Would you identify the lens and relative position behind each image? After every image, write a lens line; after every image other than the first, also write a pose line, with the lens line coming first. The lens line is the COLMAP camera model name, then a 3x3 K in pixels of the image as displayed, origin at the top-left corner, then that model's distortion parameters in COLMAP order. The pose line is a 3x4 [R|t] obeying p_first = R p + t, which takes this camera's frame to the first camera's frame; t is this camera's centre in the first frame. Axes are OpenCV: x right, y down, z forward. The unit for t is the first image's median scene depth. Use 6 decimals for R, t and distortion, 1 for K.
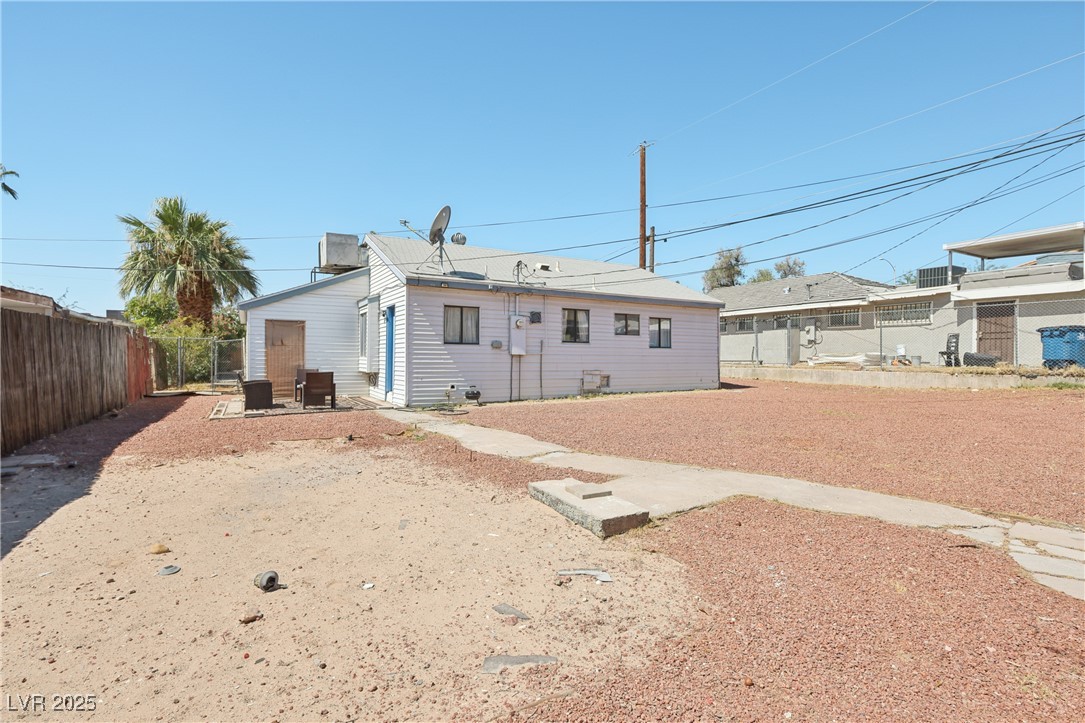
lens RADIAL K [[506.4, 0, 541.1], [0, 506.4, 363.2], [0, 0, 1]] dist [0.001612, 0.000326]
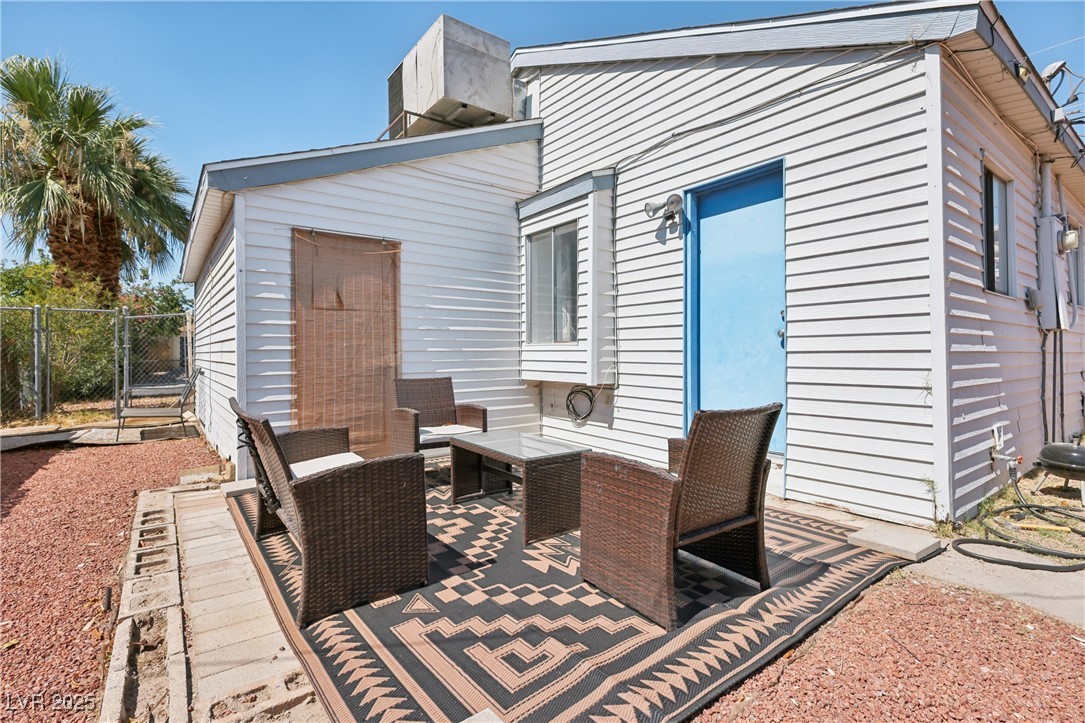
lens RADIAL K [[506.4, 0, 543.4], [0, 506.4, 356.2], [0, 0, 1]] dist [0.001612, 0.000326]
pose [[0.992990, -0.008068, 0.117921, -0.274666], [0.008881, 0.999940, -0.006373, -0.000058], [-0.117862, 0.007375, 0.993003, 0.427944]]
